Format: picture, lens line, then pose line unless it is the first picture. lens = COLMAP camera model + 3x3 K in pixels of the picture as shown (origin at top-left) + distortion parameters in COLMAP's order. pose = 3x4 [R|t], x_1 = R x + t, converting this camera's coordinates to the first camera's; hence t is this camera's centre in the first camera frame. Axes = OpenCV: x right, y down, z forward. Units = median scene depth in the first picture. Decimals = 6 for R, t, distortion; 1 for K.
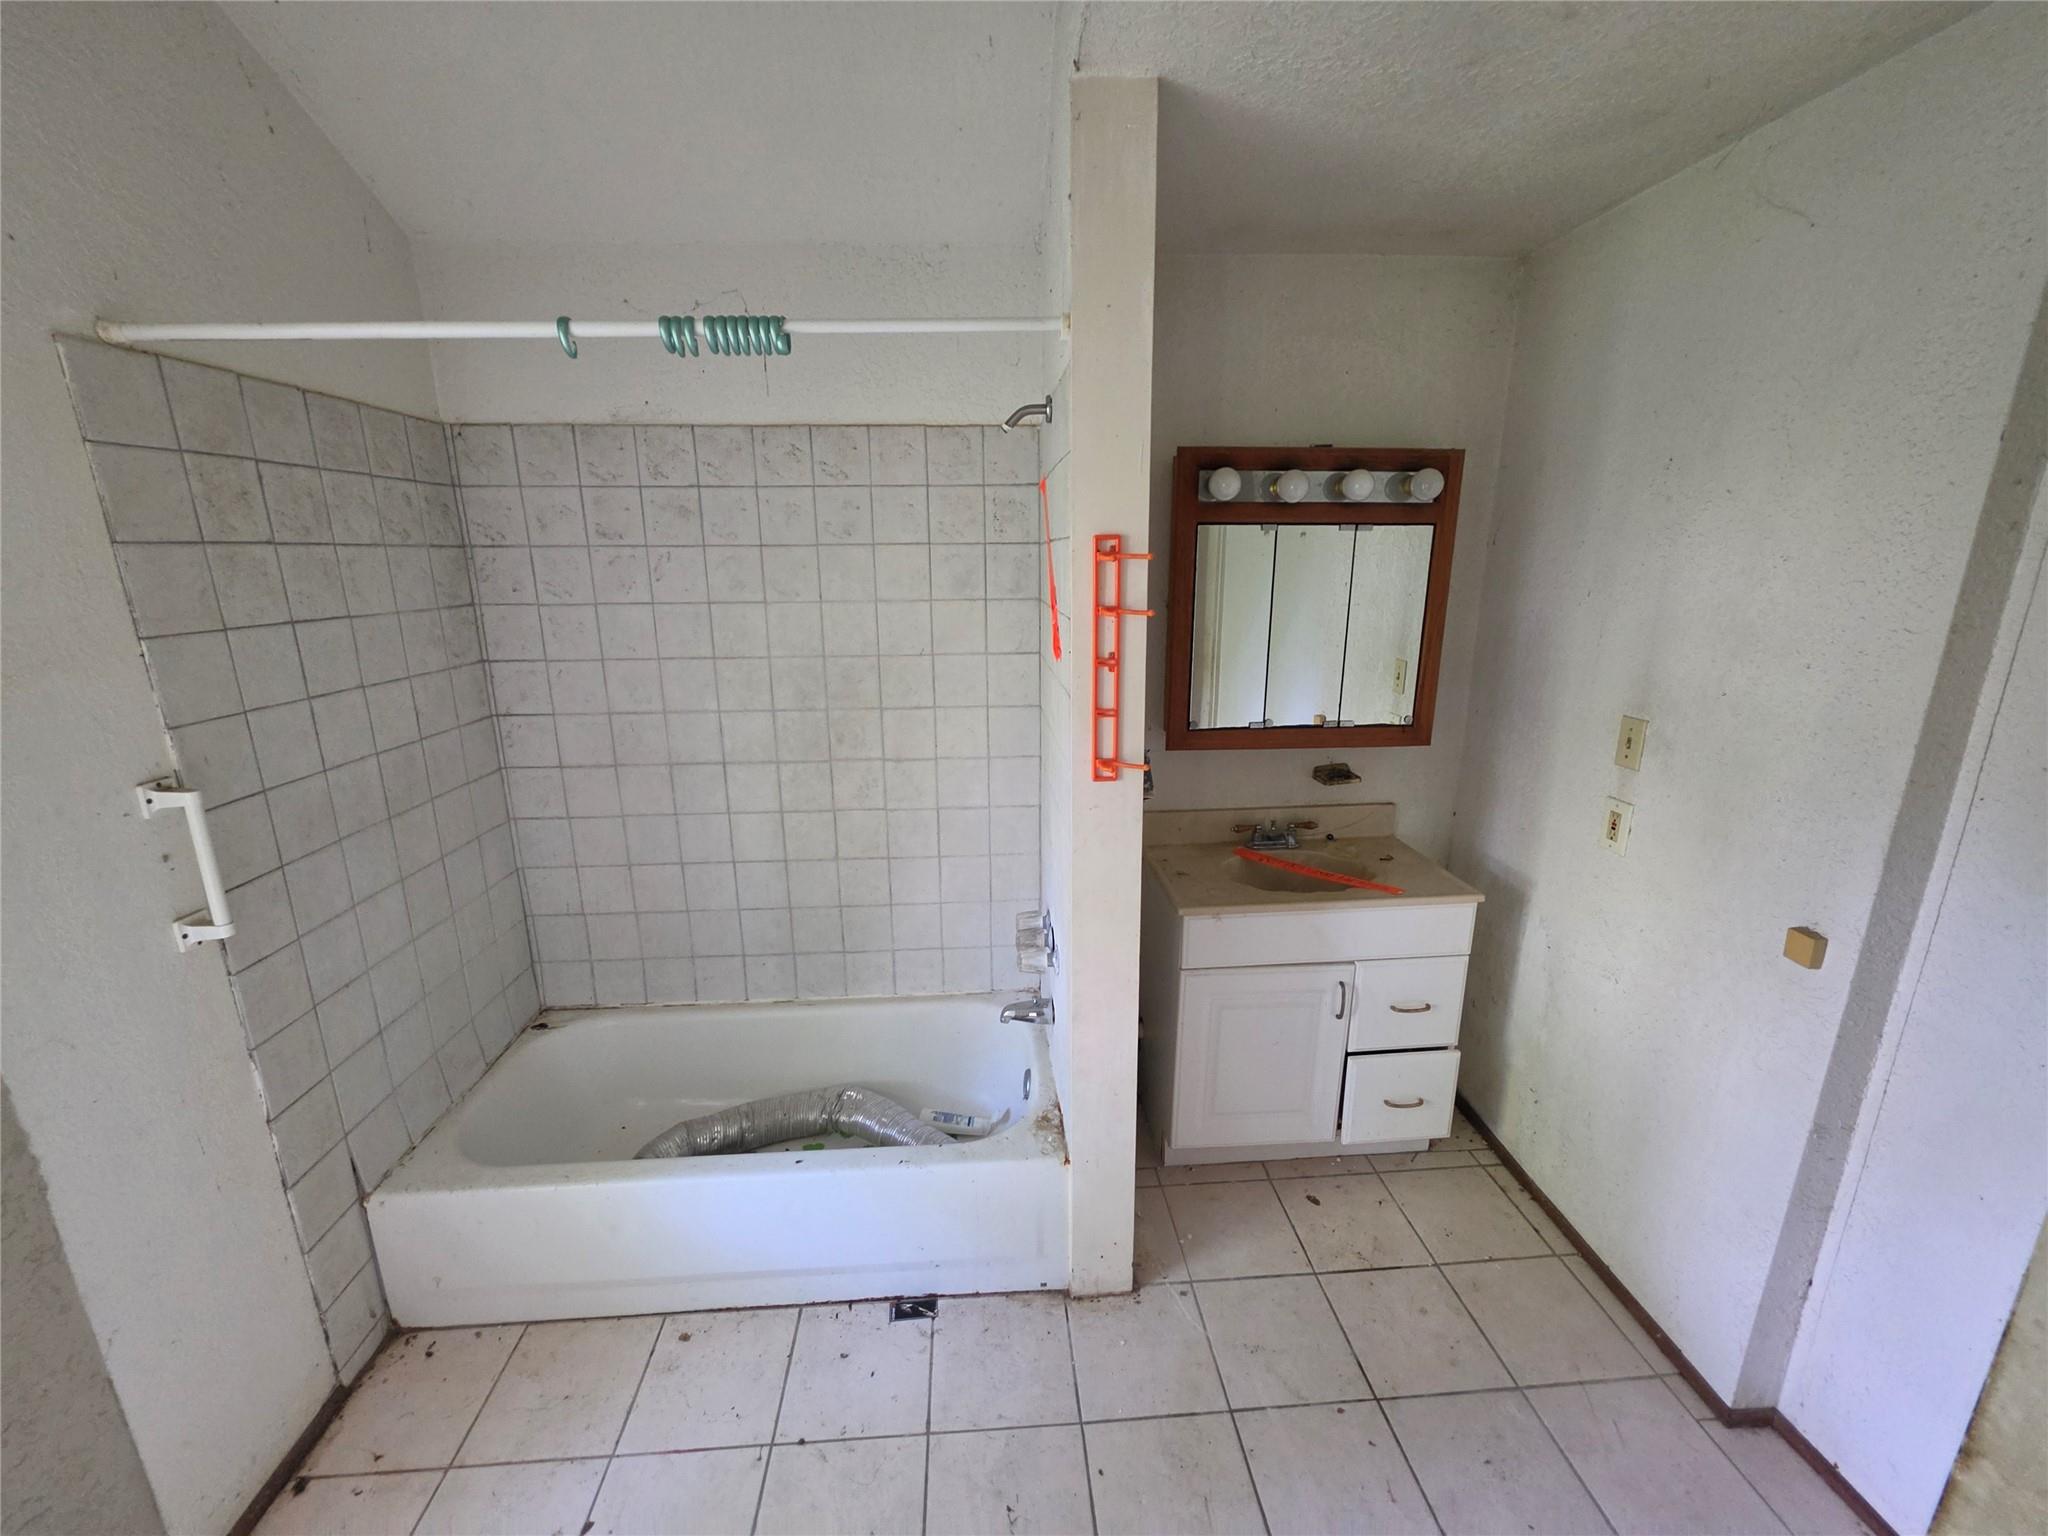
lens RADIAL K [[827.1, 0, 1021.4], [0, 827.1, 767.3], [0, 0, 1]] dist [-0.005857, 0.001327]
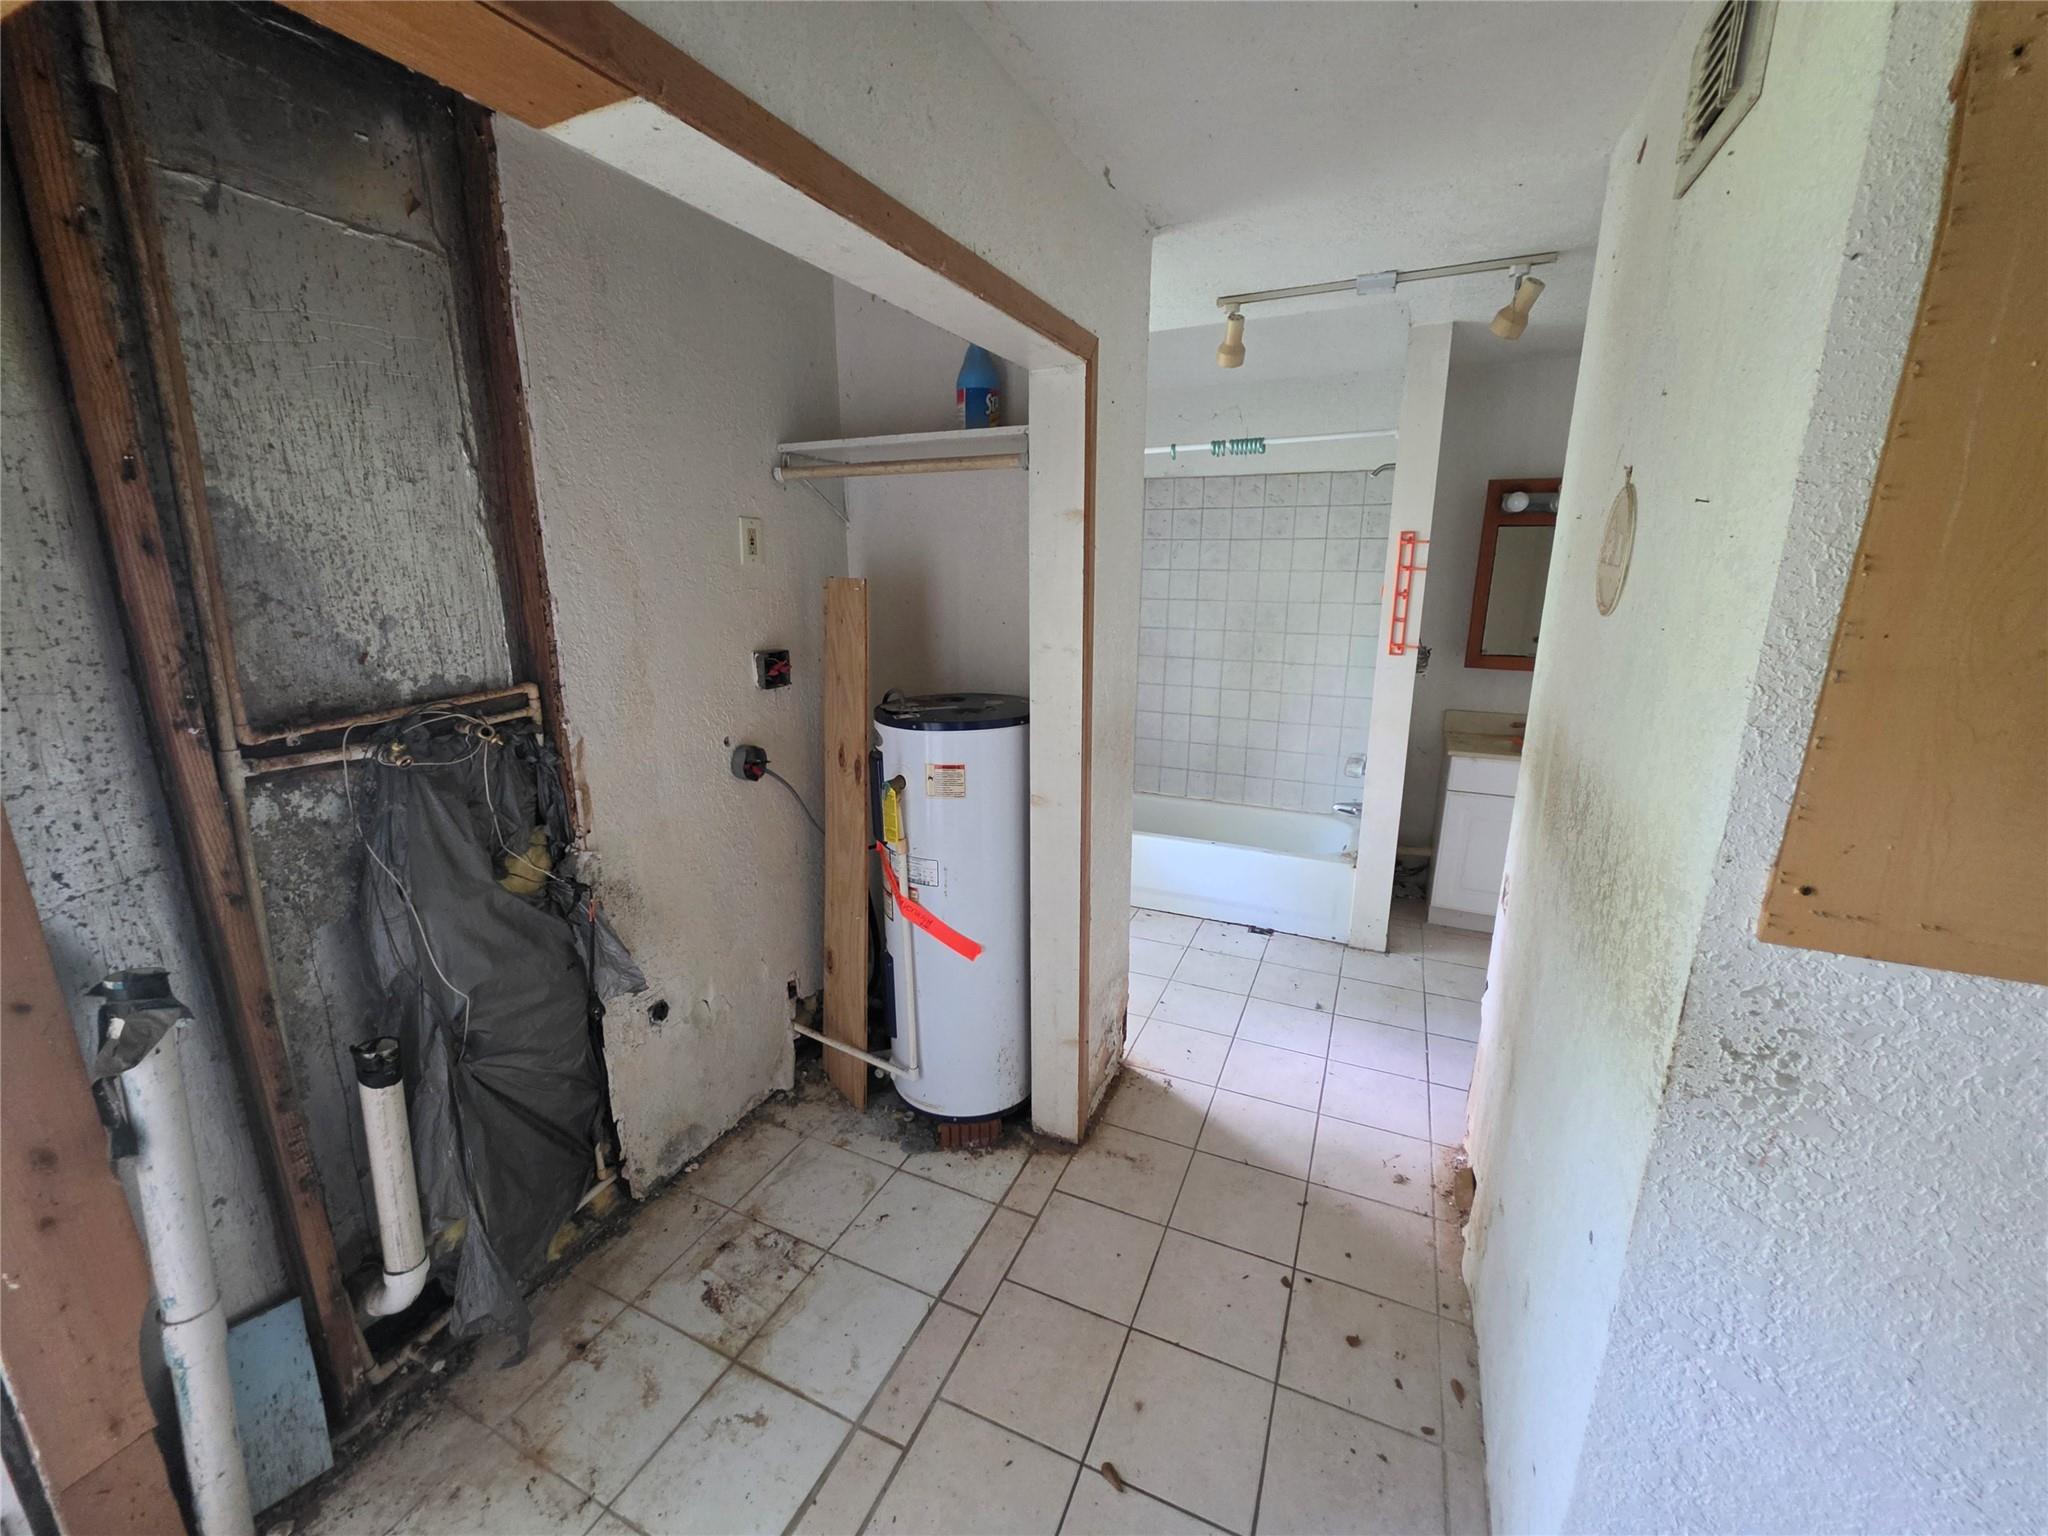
lens RADIAL K [[827.1, 0, 1020.2], [0, 827.1, 764.7], [0, 0, 1]] dist [-0.005857, 0.001327]
pose [[0.881729, 0.122519, -0.455569, 0.201468], [-0.127175, 0.991667, 0.020555, 0.292497], [0.454292, 0.039813, 0.889963, -0.969974]]
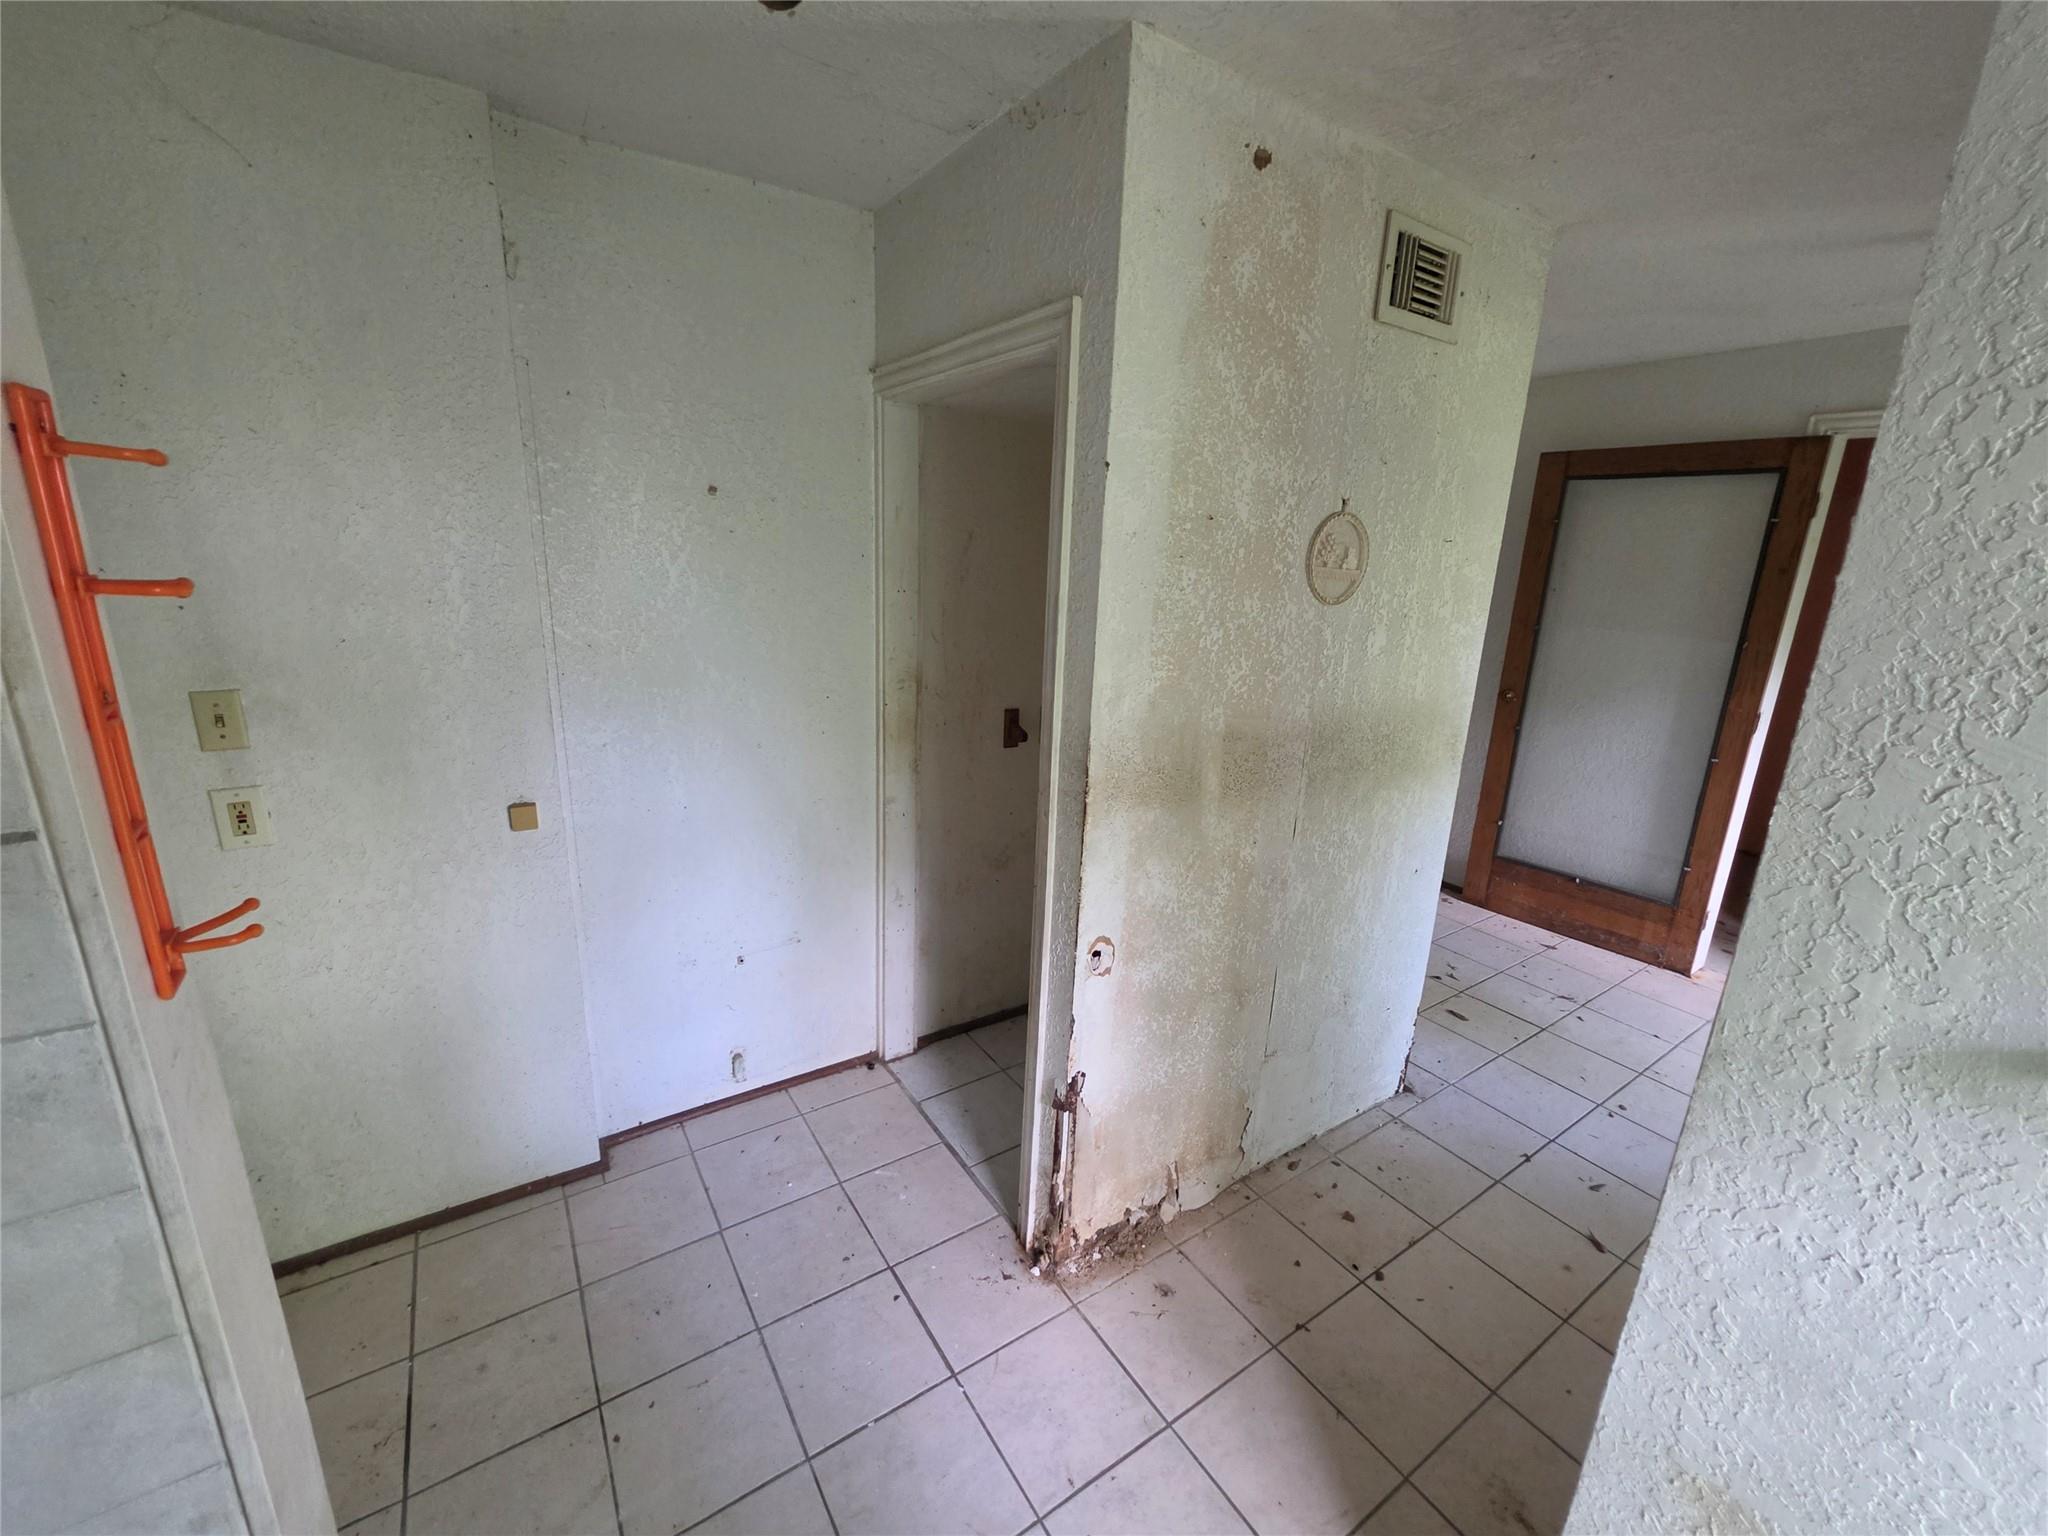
lens RADIAL K [[827.1, 0, 1020.4], [0, 827.1, 765.8], [0, 0, 1]] dist [-0.005857, 0.001327]
pose [[-0.491164, -0.235703, 0.838571, -0.371627], [0.189119, 0.910876, 0.366796, -0.136305], [-0.850289, 0.338746, -0.402814, 0.632386]]
